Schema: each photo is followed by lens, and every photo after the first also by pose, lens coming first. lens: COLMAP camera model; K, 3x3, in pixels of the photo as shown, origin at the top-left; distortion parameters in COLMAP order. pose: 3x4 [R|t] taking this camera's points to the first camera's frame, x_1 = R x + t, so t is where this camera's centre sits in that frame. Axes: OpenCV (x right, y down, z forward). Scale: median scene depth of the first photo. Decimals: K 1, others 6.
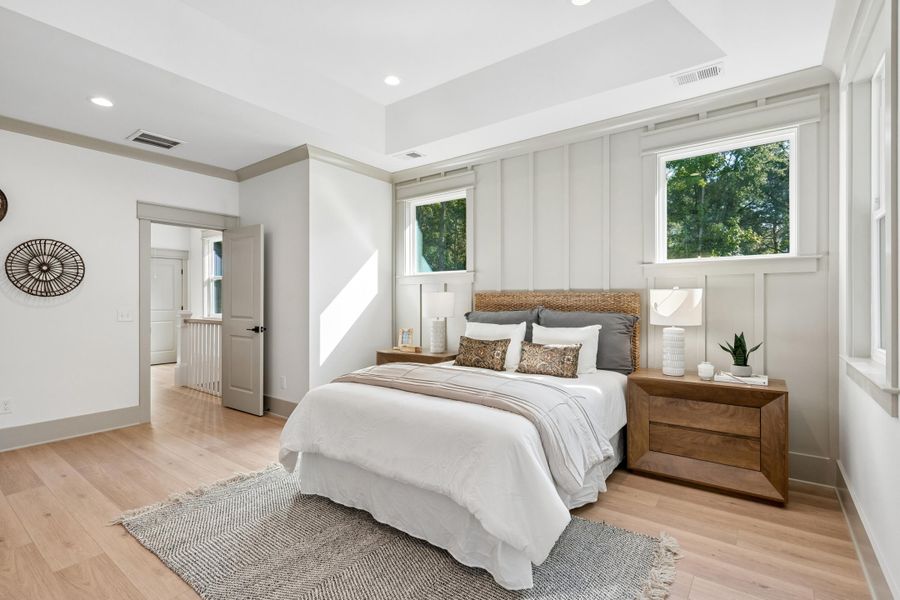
lens RADIAL K [[431.0, 0, 447.3], [0, 431.0, 288.7], [0, 0, 1]] dist [0.040452, 0.000236]
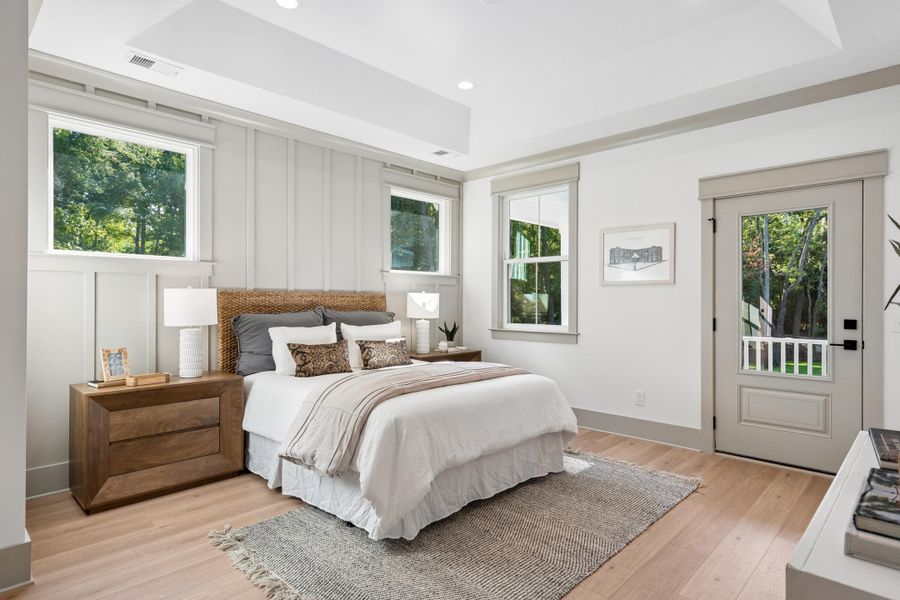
lens RADIAL K [[474.8, 0, 450.0], [0, 474.8, 300.0], [0, 0, 1]] dist [-0.037864, 0.000248]
pose [[0.120558, 0.003642, 0.992700, -0.772940], [-0.027672, 0.999617, -0.000306, 0.016752], [-0.992321, -0.027433, 0.120613, 0.546642]]
